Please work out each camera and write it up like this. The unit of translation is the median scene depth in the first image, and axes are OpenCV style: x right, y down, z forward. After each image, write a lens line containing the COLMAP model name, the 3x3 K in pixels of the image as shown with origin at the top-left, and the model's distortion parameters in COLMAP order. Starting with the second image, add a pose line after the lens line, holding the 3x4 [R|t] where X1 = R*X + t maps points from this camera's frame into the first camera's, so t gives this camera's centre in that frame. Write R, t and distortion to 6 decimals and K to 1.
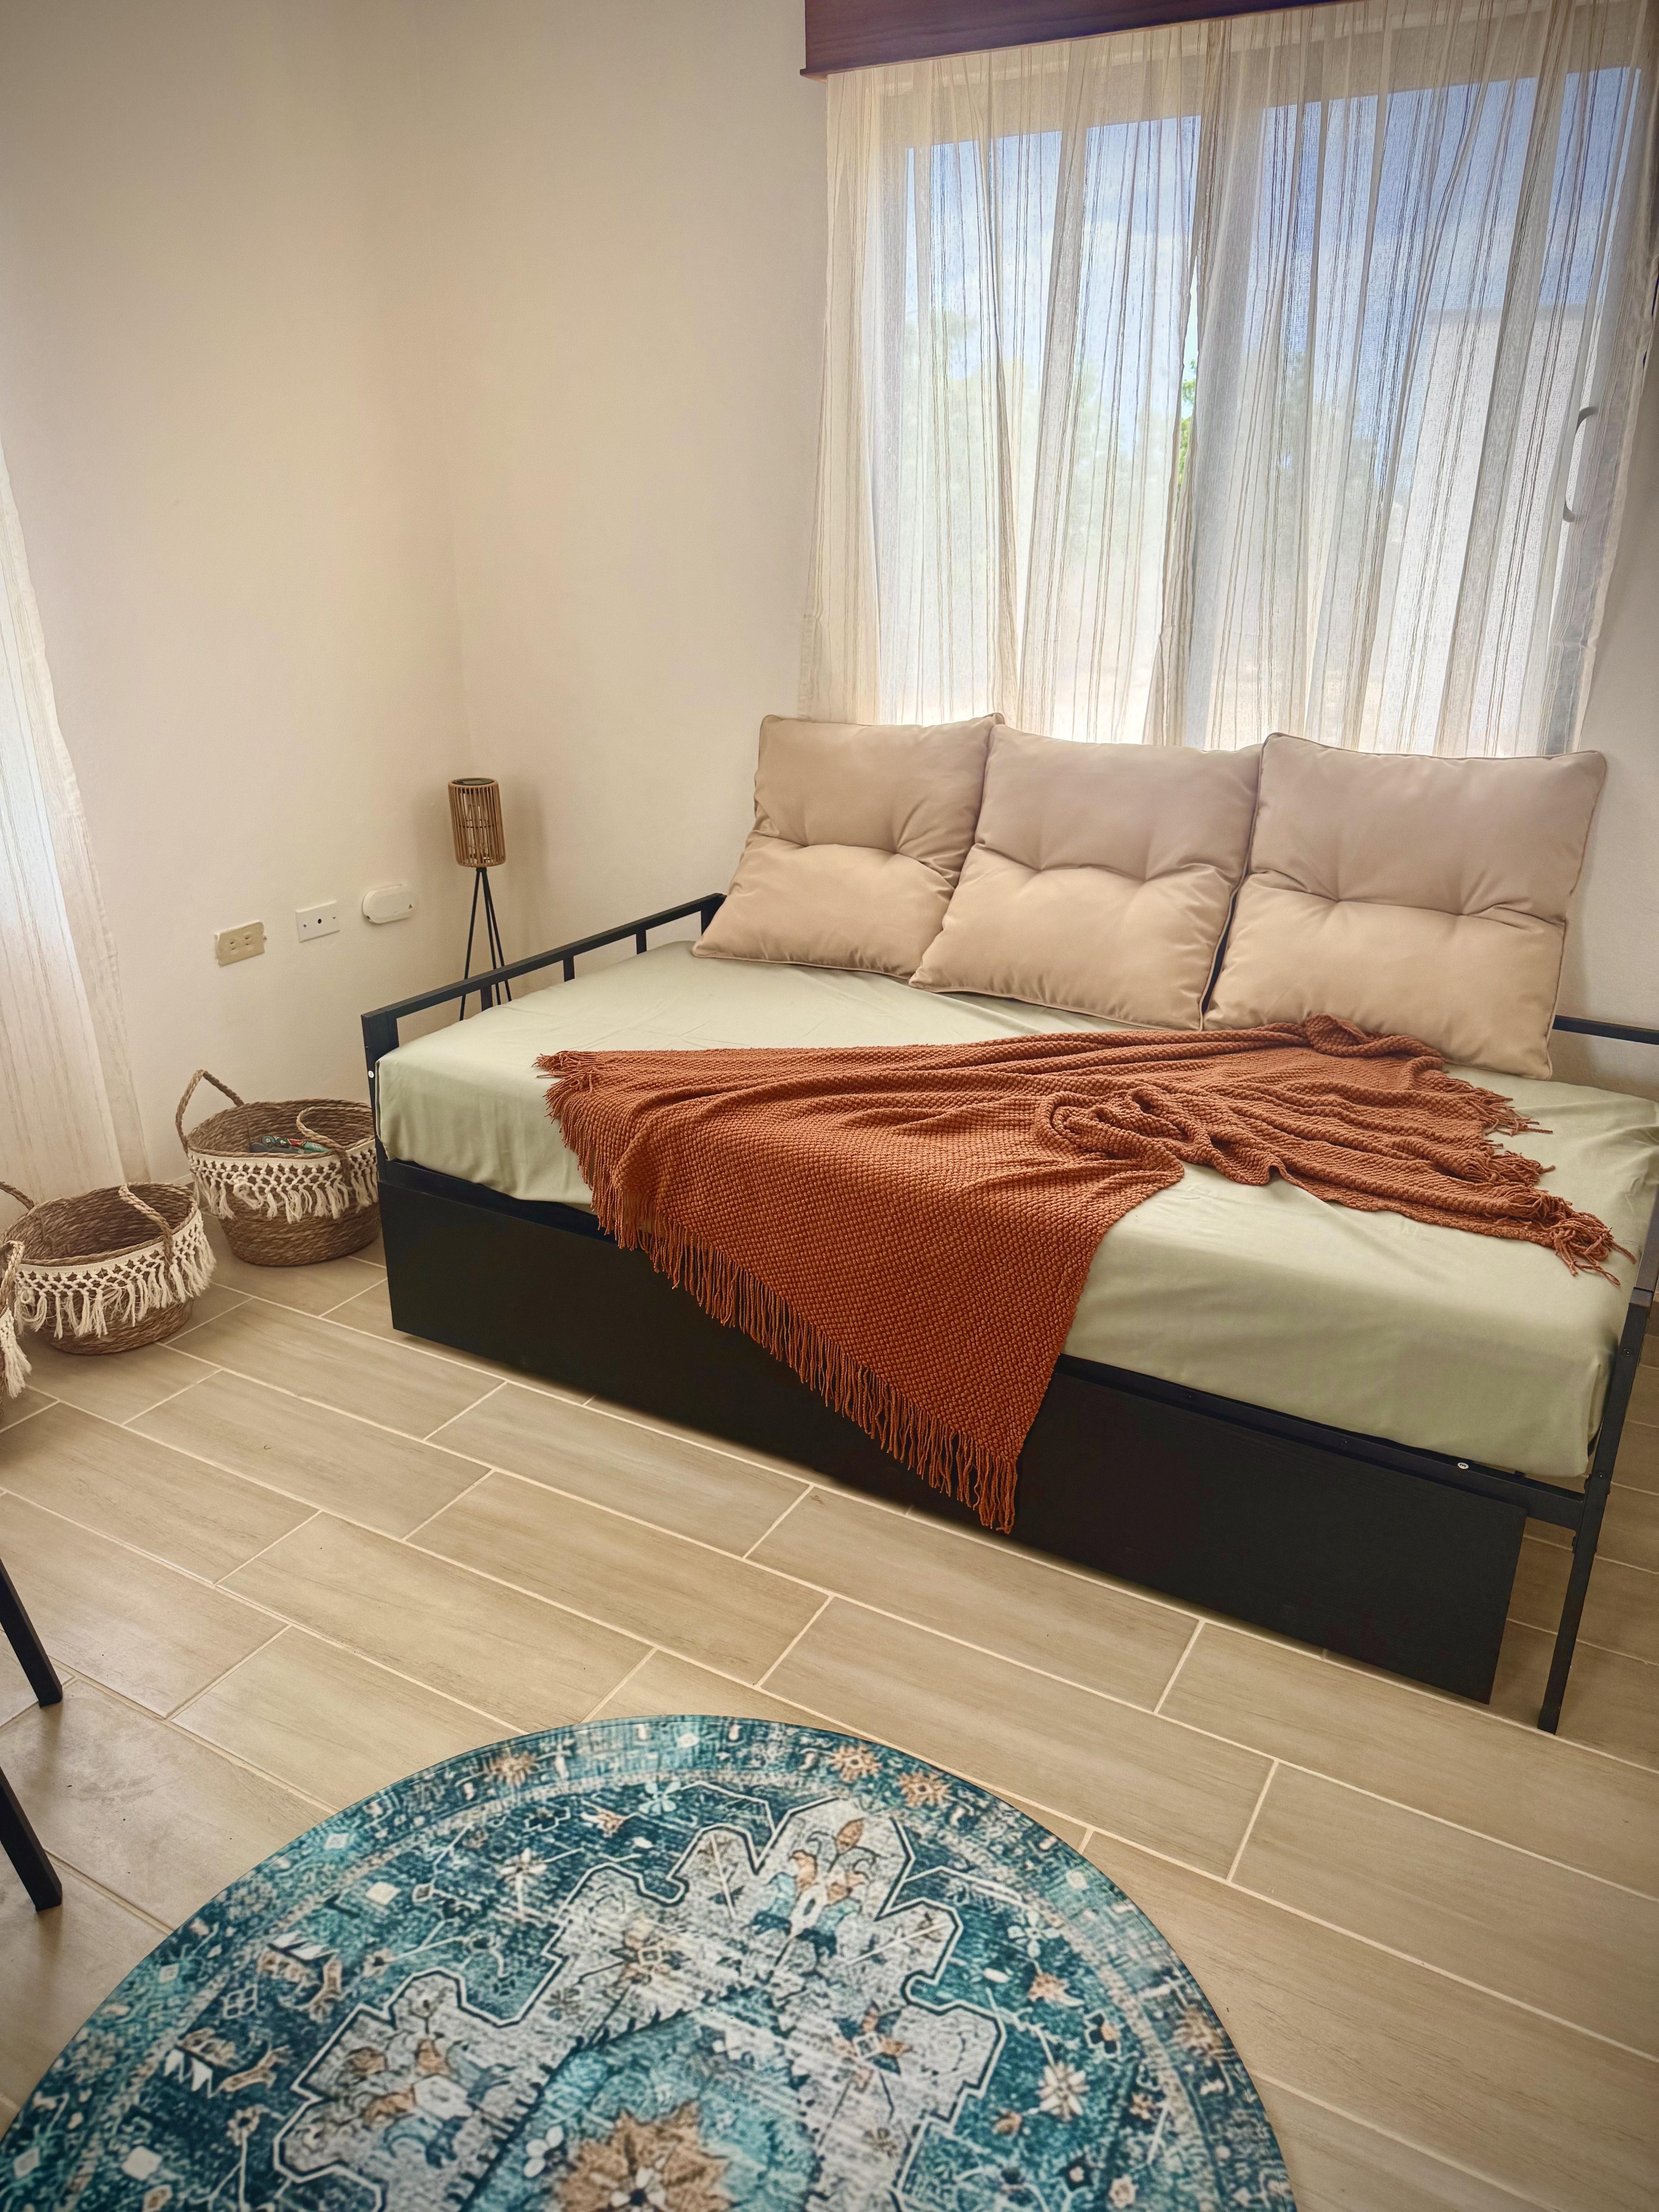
lens RADIAL K [[1573.0, 0, 831.0], [0, 1573.0, 1111.5], [0, 0, 1]] dist [0.002680, -0.008703]
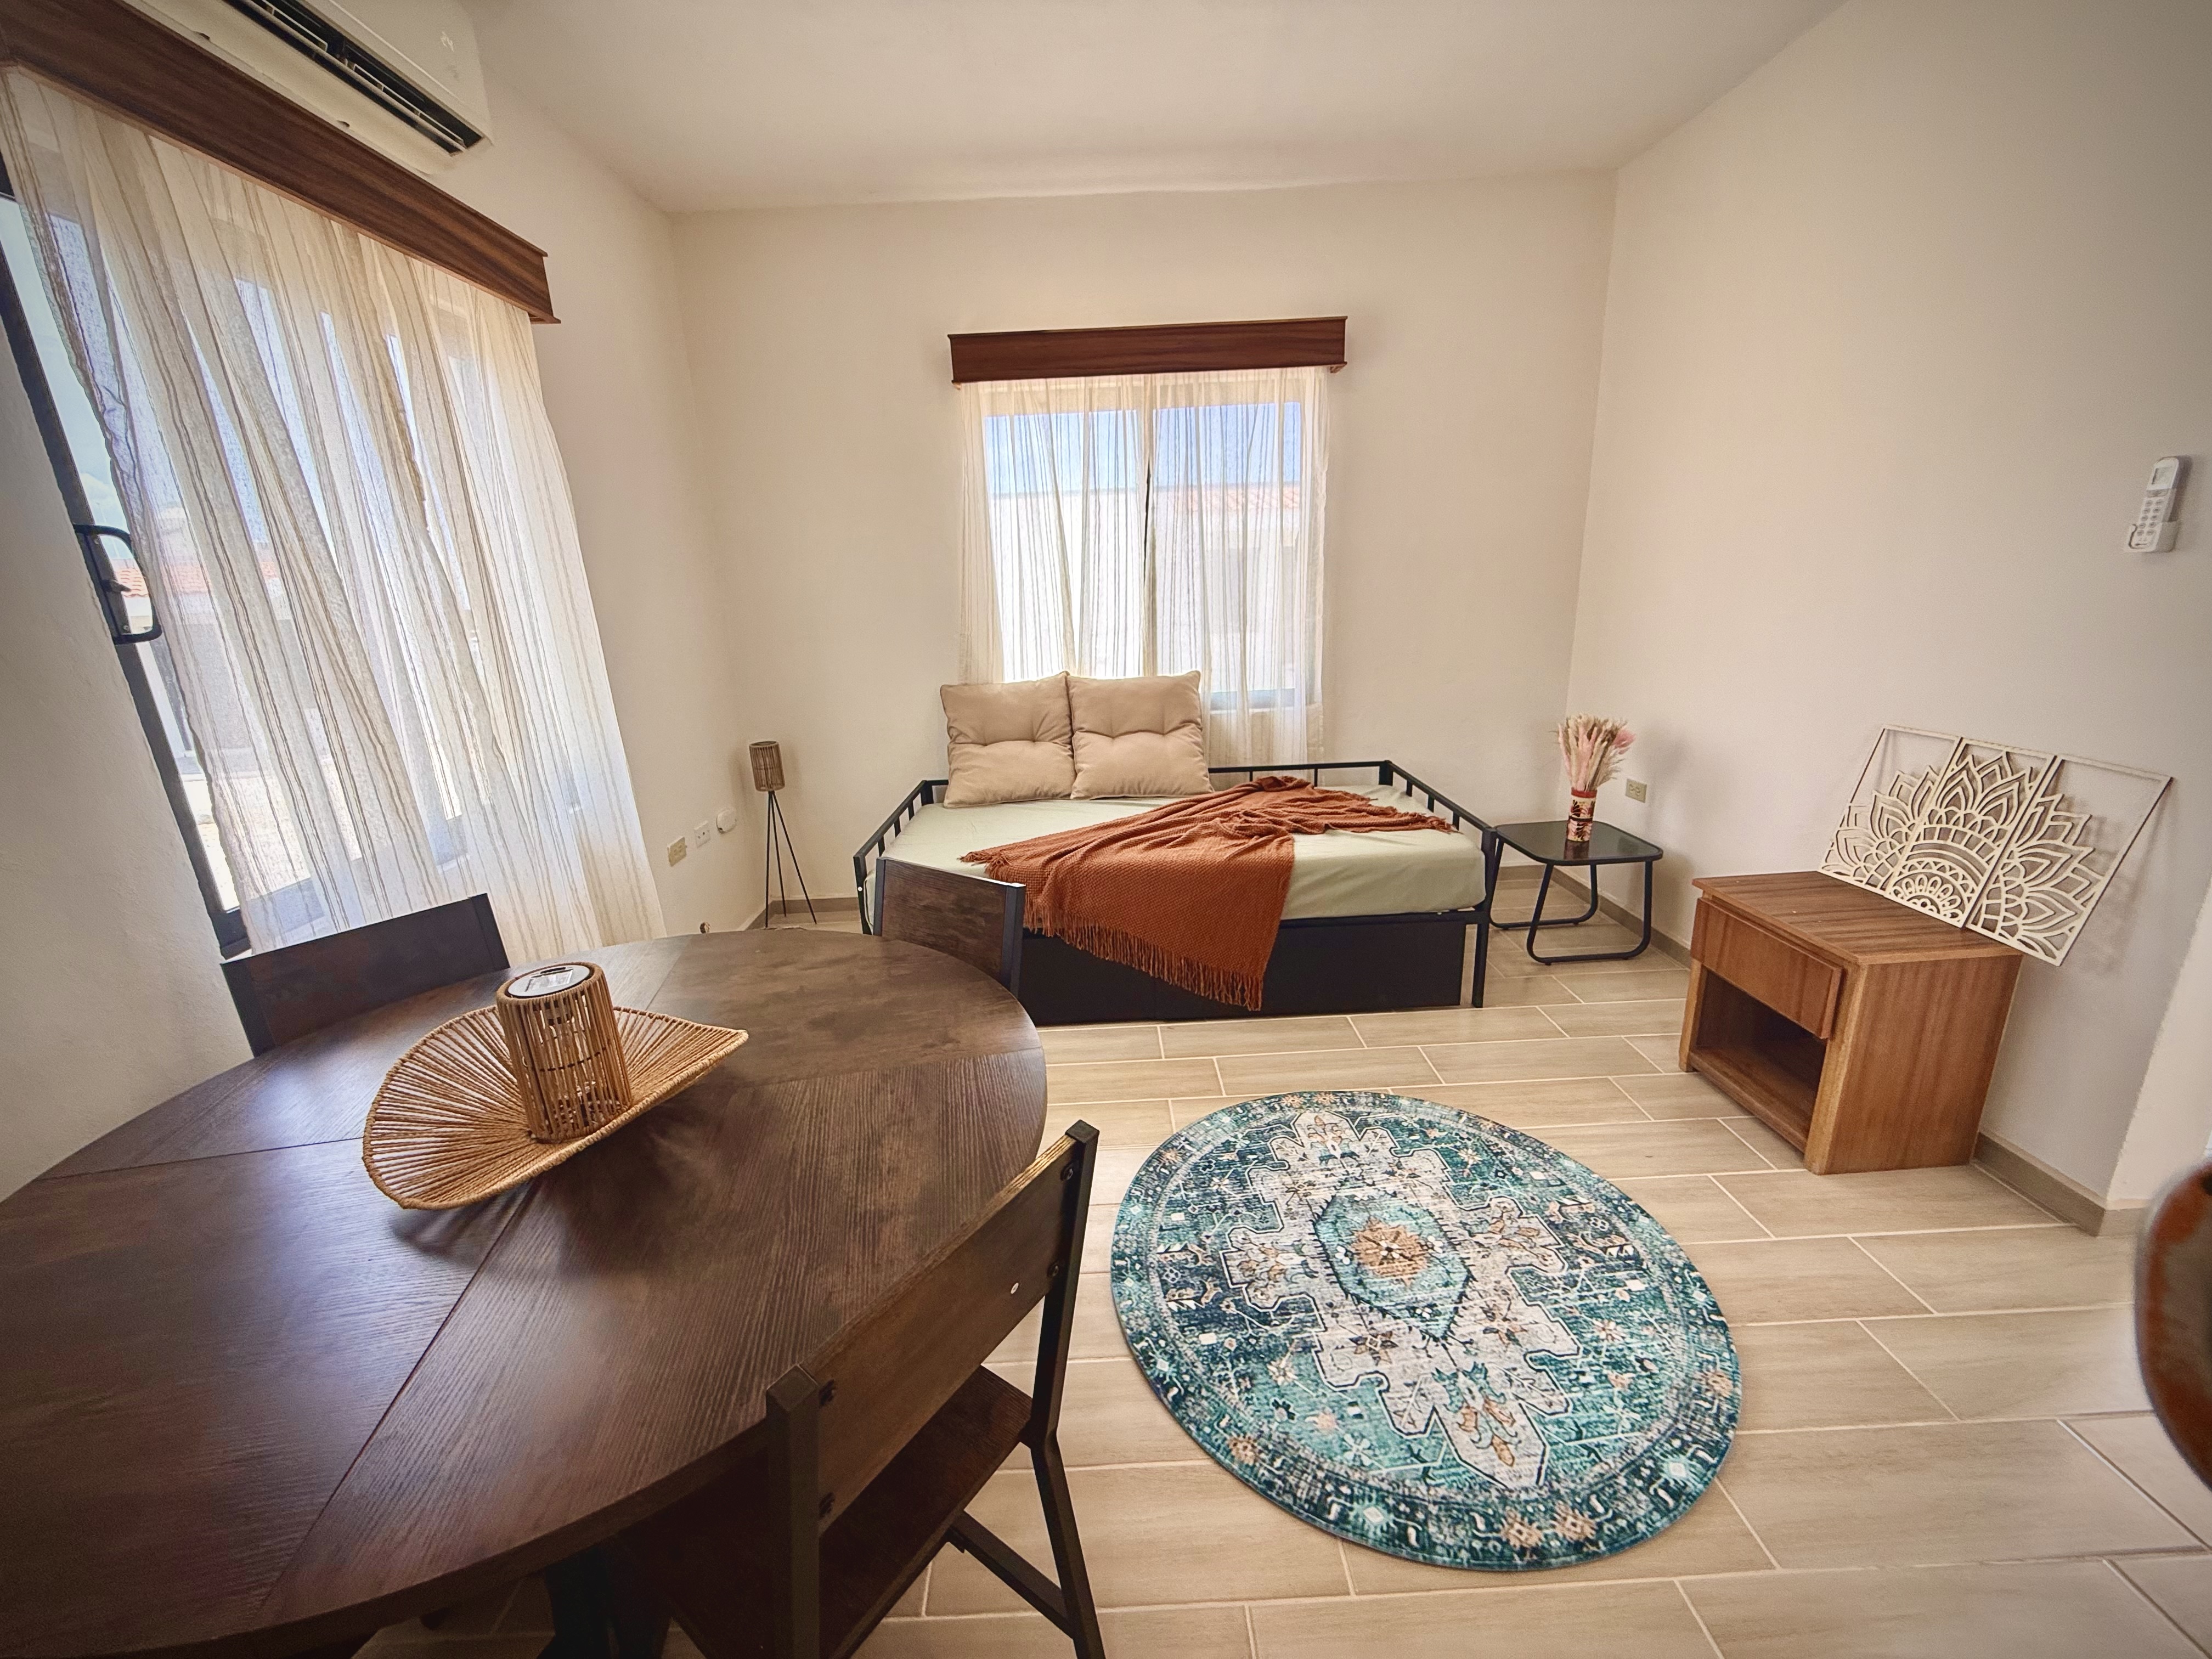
lens RADIAL K [[876.9, 0, 1101.3], [0, 876.9, 826.7], [0, 0, 1]] dist [-0.002918, 0.000066]
pose [[0.858798, -0.180636, 0.479413, -0.705640], [0.228387, 0.972636, -0.042647, 0.017490], [-0.458591, 0.146117, 0.876552, -0.039216]]
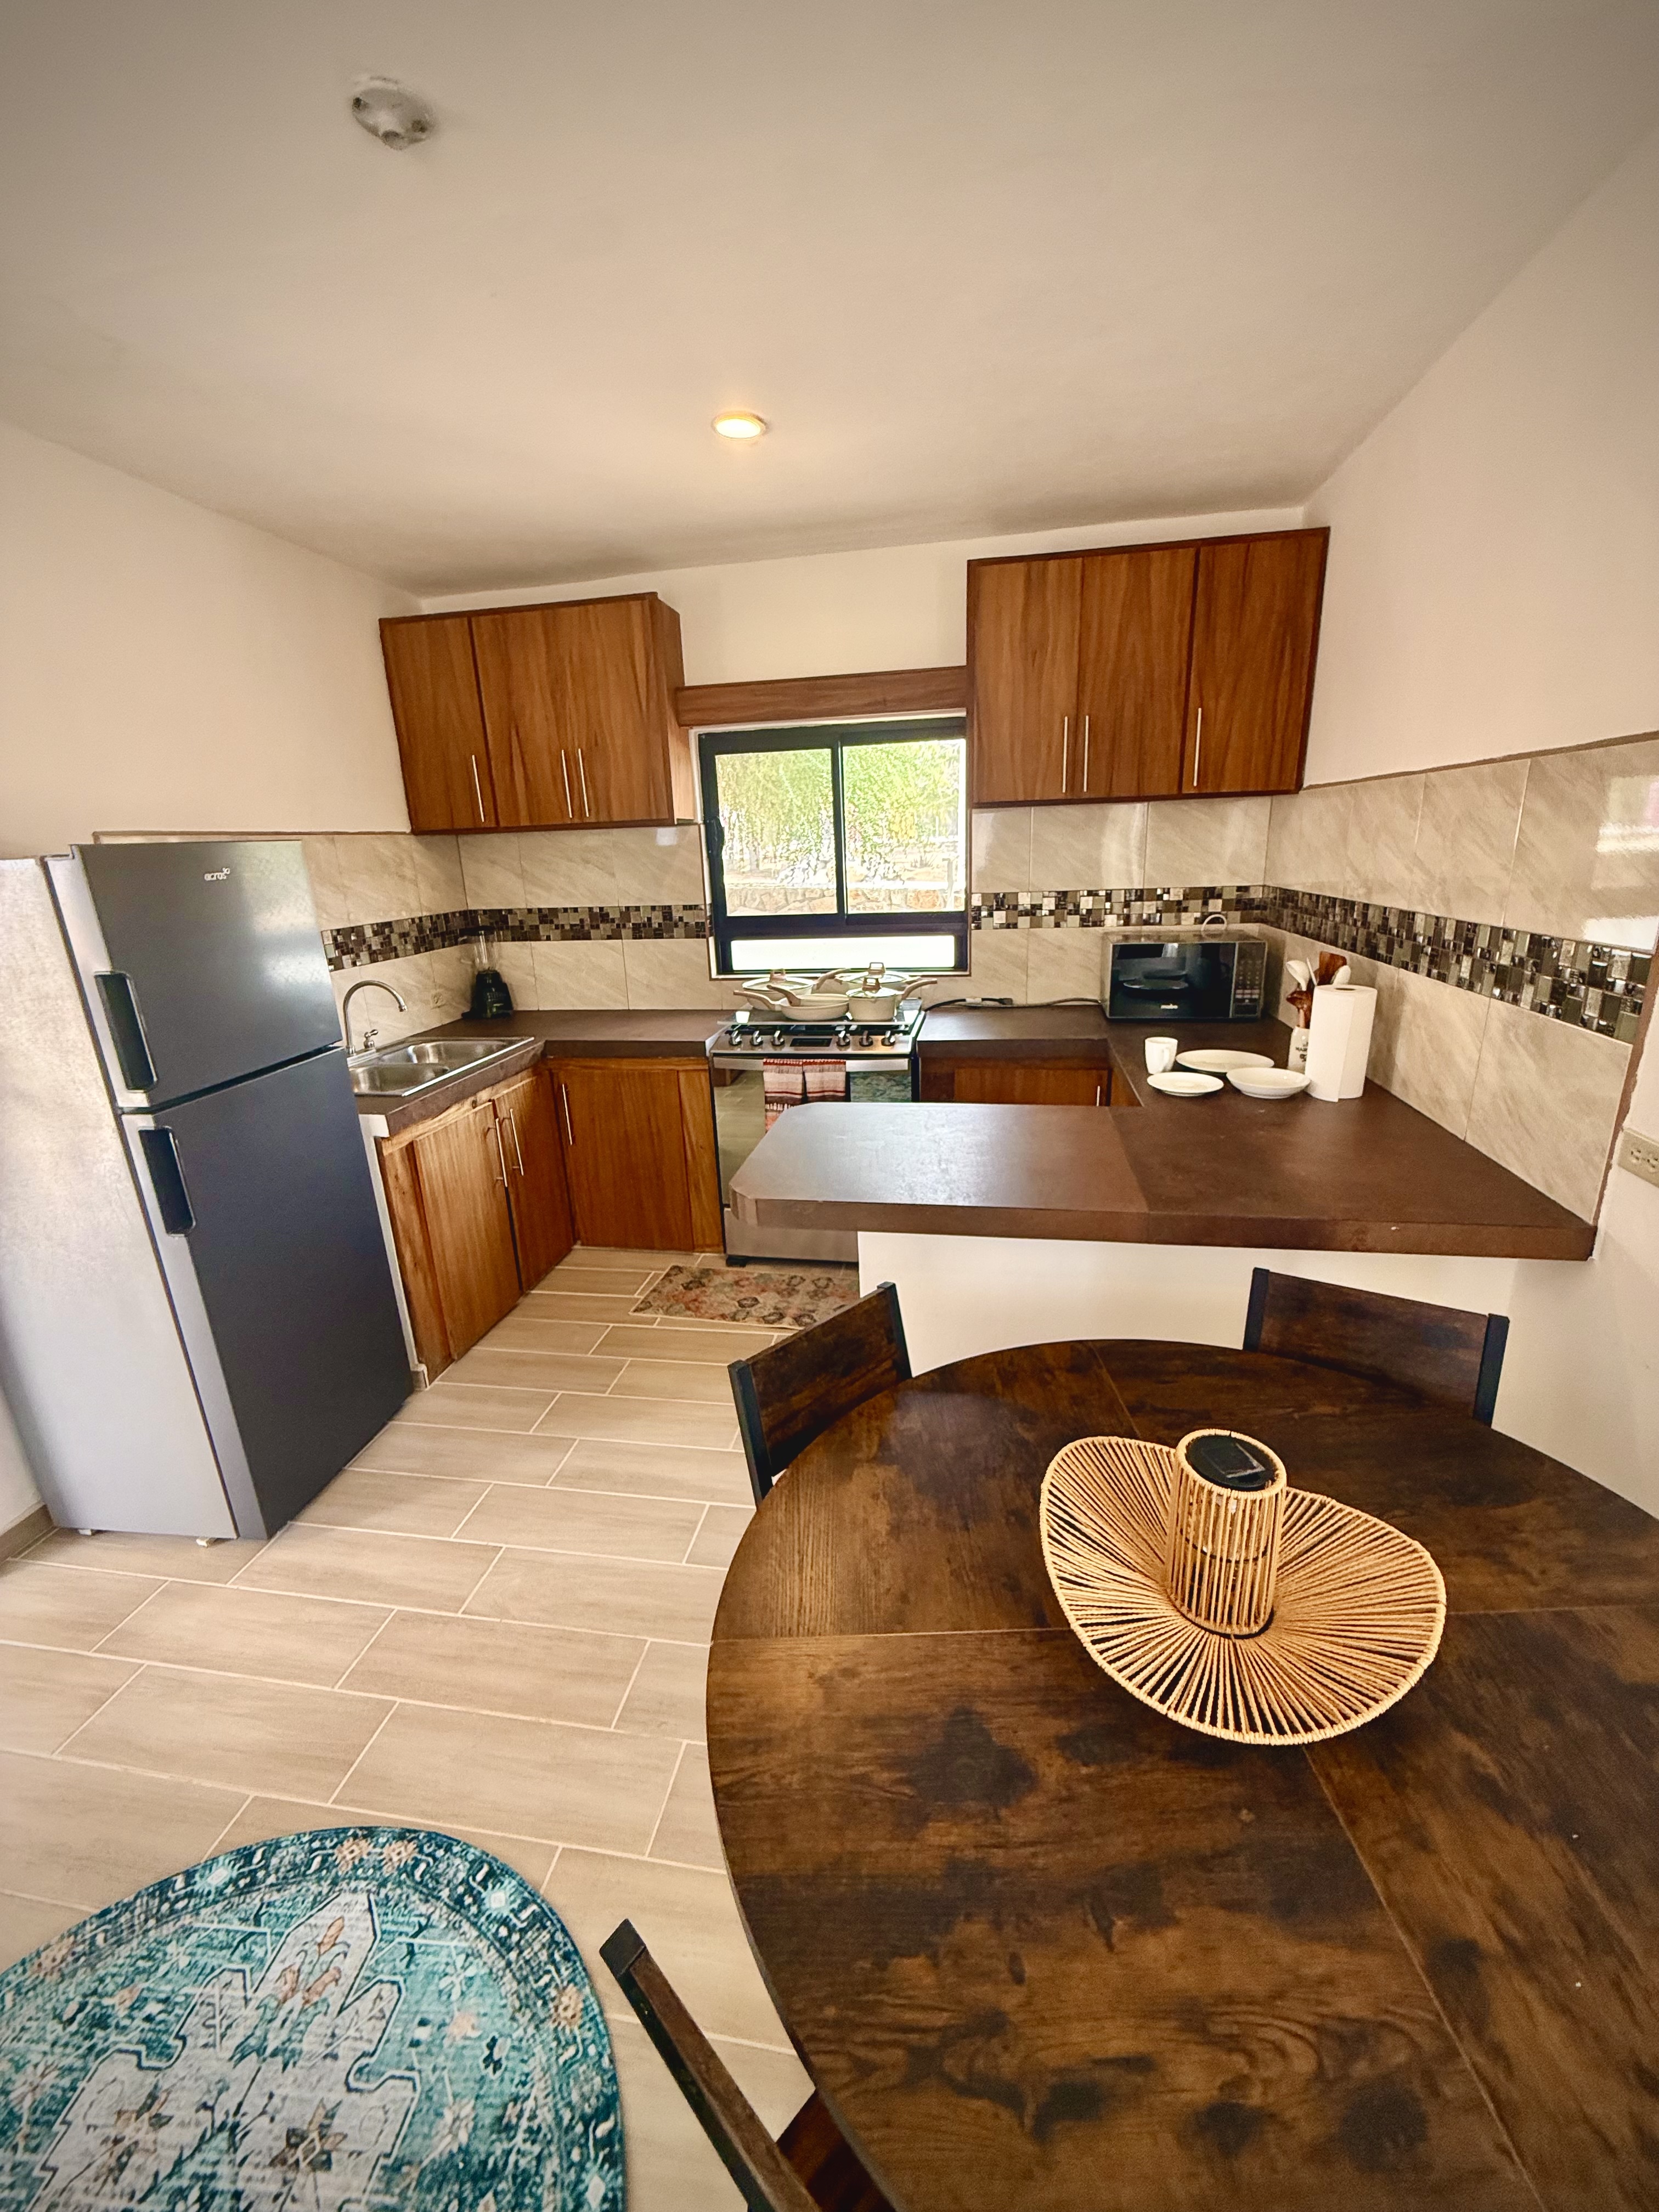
lens RADIAL K [[876.9, 0, 831.2], [0, 876.9, 1107.3], [0, 0, 1]] dist [-0.002918, 0.000066]
pose [[-0.940476, 0.132049, -0.313157, -0.419642], [-0.085910, 0.799137, 0.594979, -0.419963], [0.328822, 0.586467, -0.740225, 0.767224]]
